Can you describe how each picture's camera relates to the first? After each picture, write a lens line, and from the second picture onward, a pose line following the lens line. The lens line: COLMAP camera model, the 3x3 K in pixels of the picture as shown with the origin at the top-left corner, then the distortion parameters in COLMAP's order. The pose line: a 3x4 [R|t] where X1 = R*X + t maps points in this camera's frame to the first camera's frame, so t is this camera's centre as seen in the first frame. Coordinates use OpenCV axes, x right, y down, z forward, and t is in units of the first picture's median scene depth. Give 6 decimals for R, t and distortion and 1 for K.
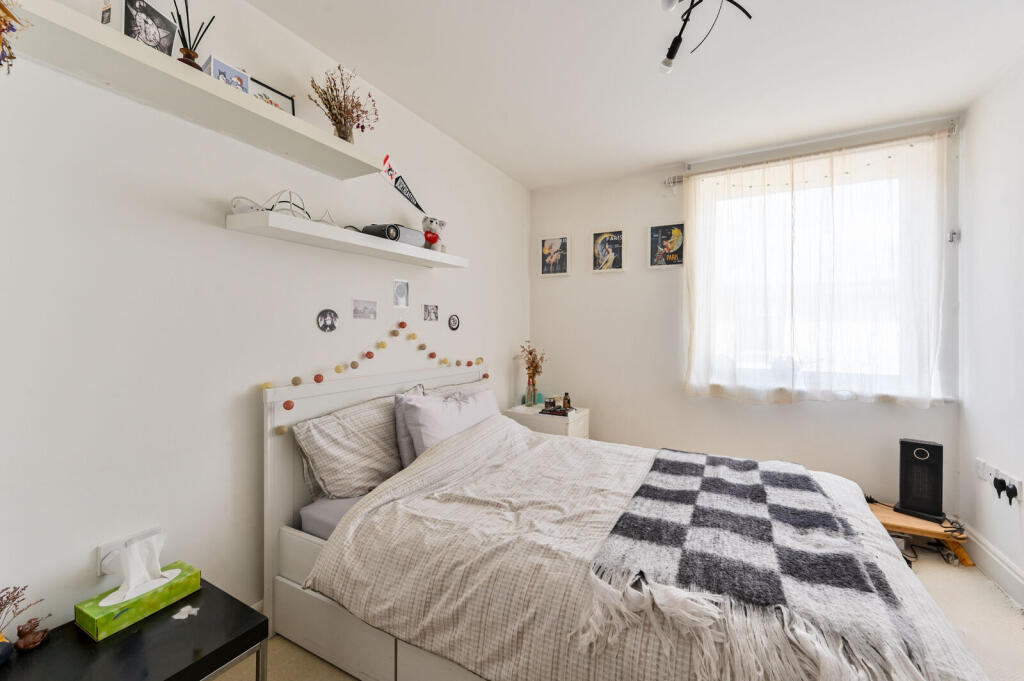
lens RADIAL K [[412.7, 0, 512.7], [0, 412.7, 330.7], [0, 0, 1]] dist [0.000781, 0.000026]
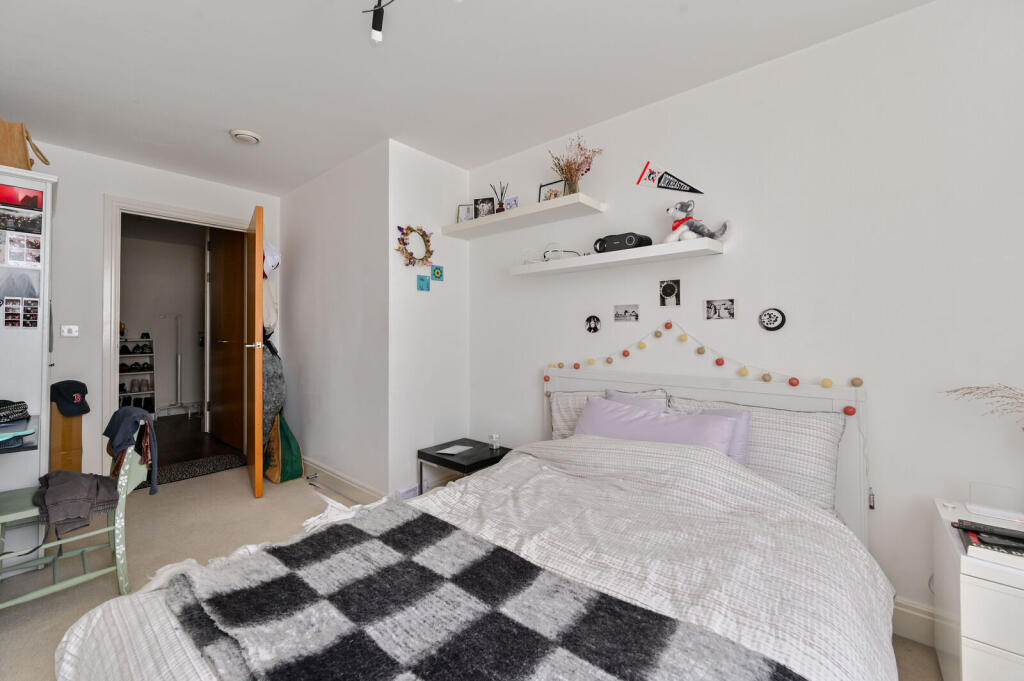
lens RADIAL K [[412.7, 0, 512.7], [0, 412.7, 330.7], [0, 0, 1]] dist [0.000781, 0.000026]
pose [[-0.198627, -0.006179, -0.980056, 0.848374], [0.000438, 0.999979, -0.006394, 0.004206], [0.980075, -0.001699, -0.198620, 0.957125]]
